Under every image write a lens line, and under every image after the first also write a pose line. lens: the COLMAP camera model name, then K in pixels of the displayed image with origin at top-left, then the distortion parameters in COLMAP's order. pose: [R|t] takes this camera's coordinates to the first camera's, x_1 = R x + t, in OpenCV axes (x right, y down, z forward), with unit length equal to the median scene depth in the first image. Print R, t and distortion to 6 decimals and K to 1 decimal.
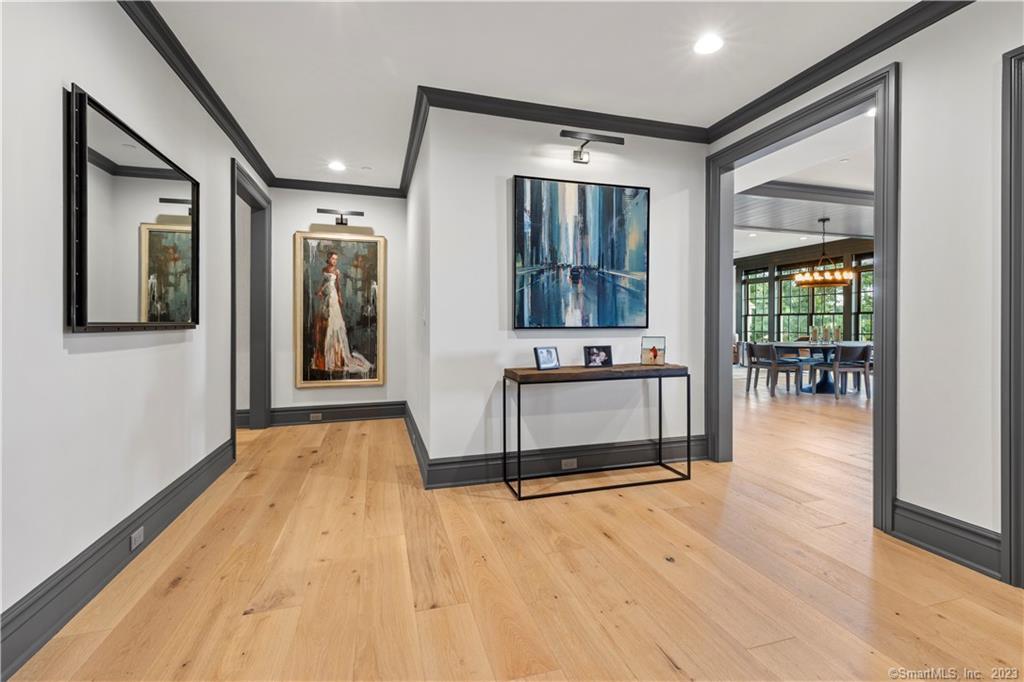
lens RADIAL K [[462.4, 0, 521.4], [0, 462.4, 323.4], [0, 0, 1]] dist [0.002419, -0.000923]
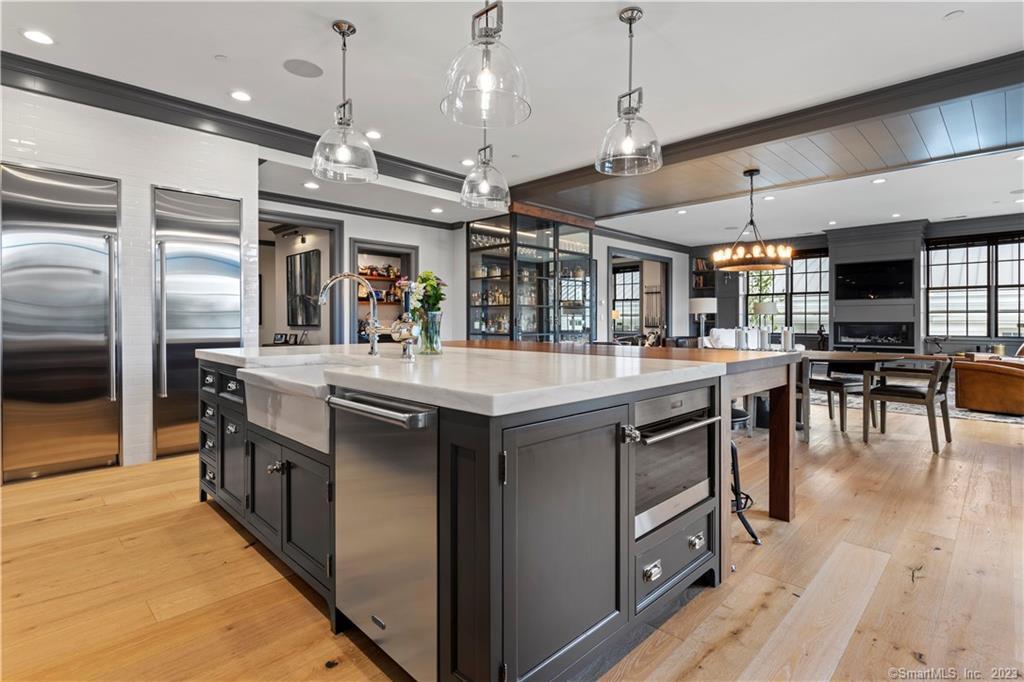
lens RADIAL K [[496.5, 0, 525.9], [0, 496.5, 323.8], [0, 0, 1]] dist [0.000840, 0.000921]
pose [[0.484877, 0.007931, -0.874546, 3.850506], [0.004770, 0.999920, 0.011712, -0.017606], [0.874569, -0.009850, 0.484801, 1.171941]]
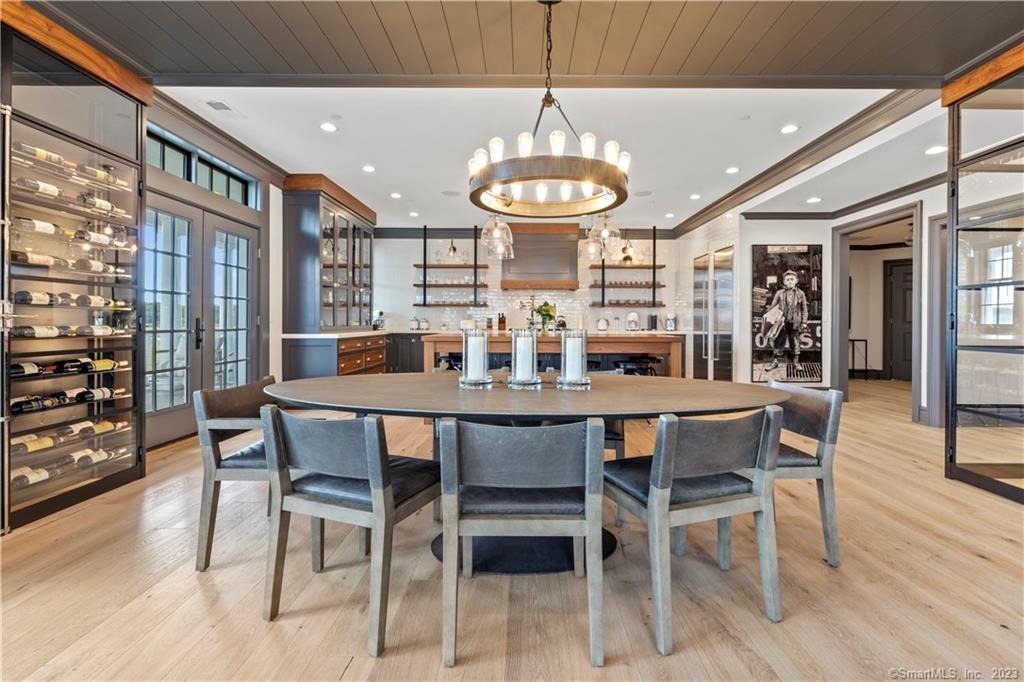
lens RADIAL K [[462.4, 0, 521.4], [0, 462.4, 323.4], [0, 0, 1]] dist [0.002419, -0.000923]
pose [[-0.953696, -0.004729, 0.300734, 1.952574], [-0.003418, 0.999982, 0.004885, -0.000363], [-0.300752, 0.003631, -0.953695, 4.356558]]
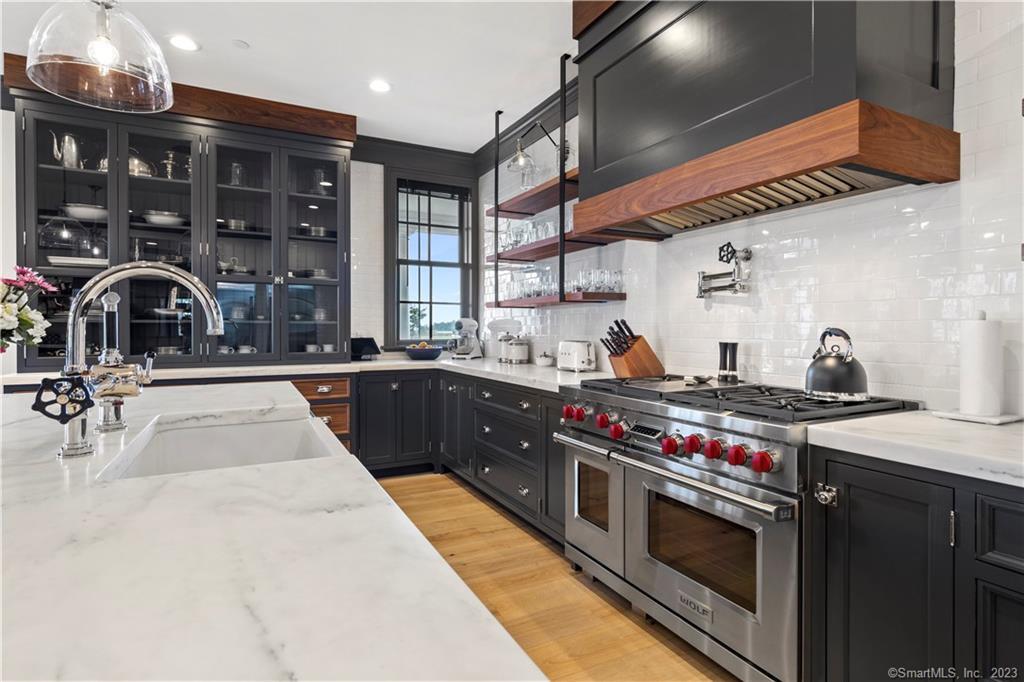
lens RADIAL K [[534.2, 0, 516.3], [0, 534.2, 333.2], [0, 0, 1]] dist [0.002755, -0.000084]
pose [[-0.179641, -0.007283, 0.983705, 2.064668], [0.001476, 0.999969, 0.007673, -0.048151], [-0.983731, 0.002831, -0.179625, 1.098344]]
